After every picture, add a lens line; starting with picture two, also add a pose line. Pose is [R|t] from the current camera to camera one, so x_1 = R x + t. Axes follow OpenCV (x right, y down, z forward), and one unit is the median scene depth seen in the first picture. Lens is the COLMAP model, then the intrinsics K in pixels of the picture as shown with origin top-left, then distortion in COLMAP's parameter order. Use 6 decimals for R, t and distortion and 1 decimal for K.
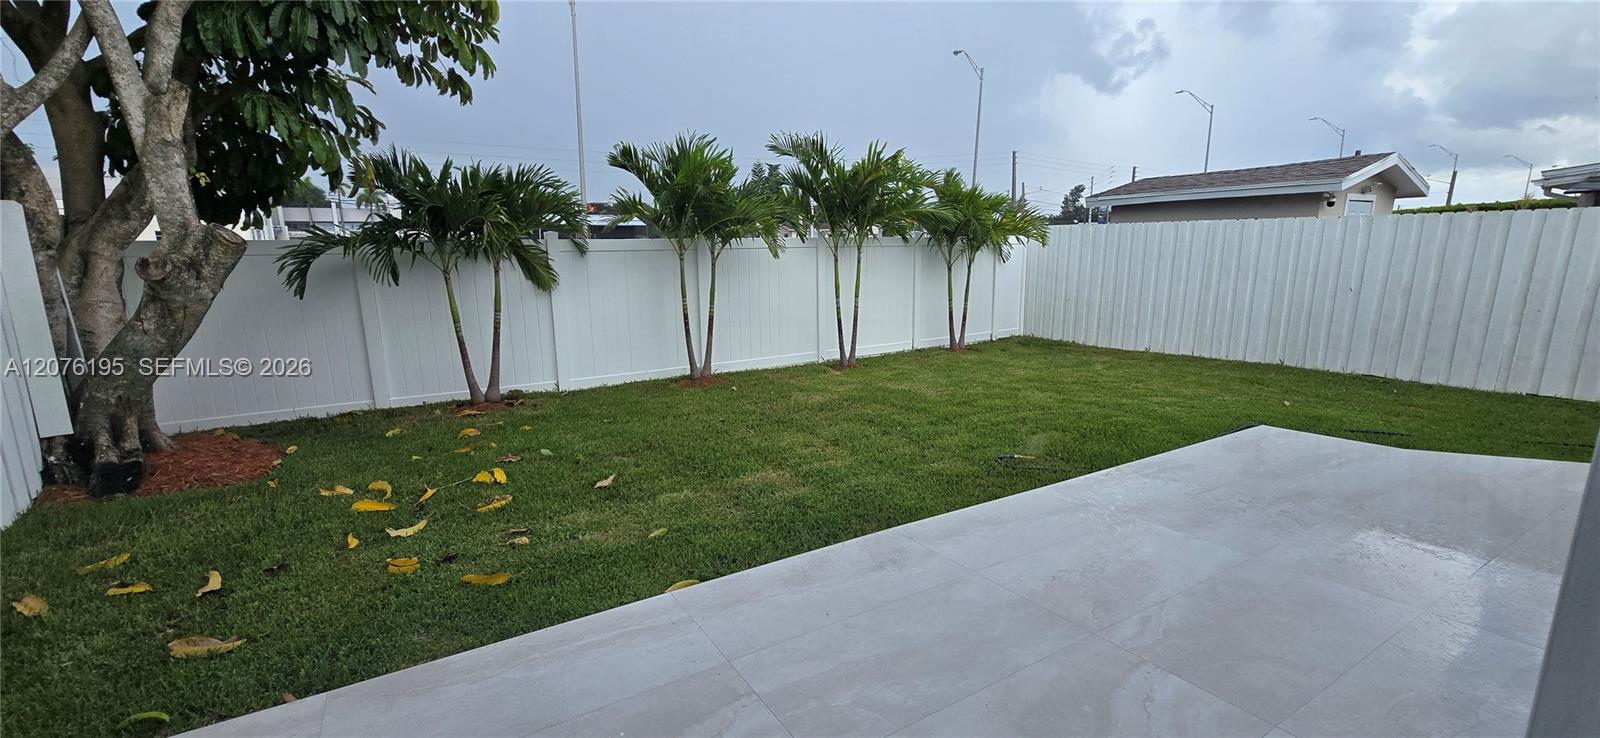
lens RADIAL K [[631.7, 0, 801.4], [0, 631.7, 365.9], [0, 0, 1]] dist [-0.000040, 0.000066]
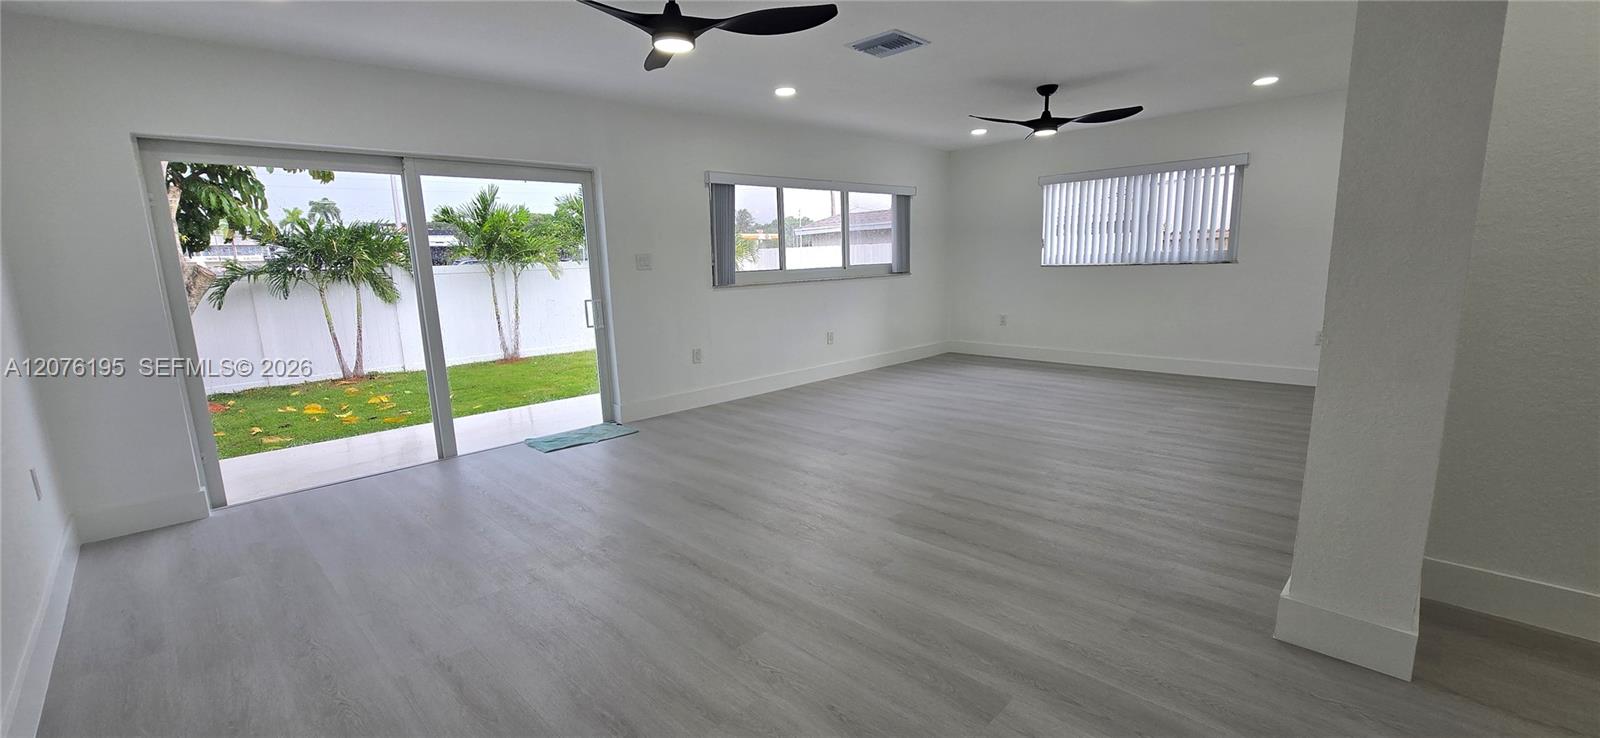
lens RADIAL K [[631.7, 0, 799.9], [0, 631.7, 372.5], [0, 0, 1]] dist [-0.000040, 0.000066]
pose [[0.971485, -0.060707, 0.229199, 0.185406], [0.064216, 0.997905, -0.007878, 0.126838], [-0.228241, 0.022371, 0.973348, -0.703742]]
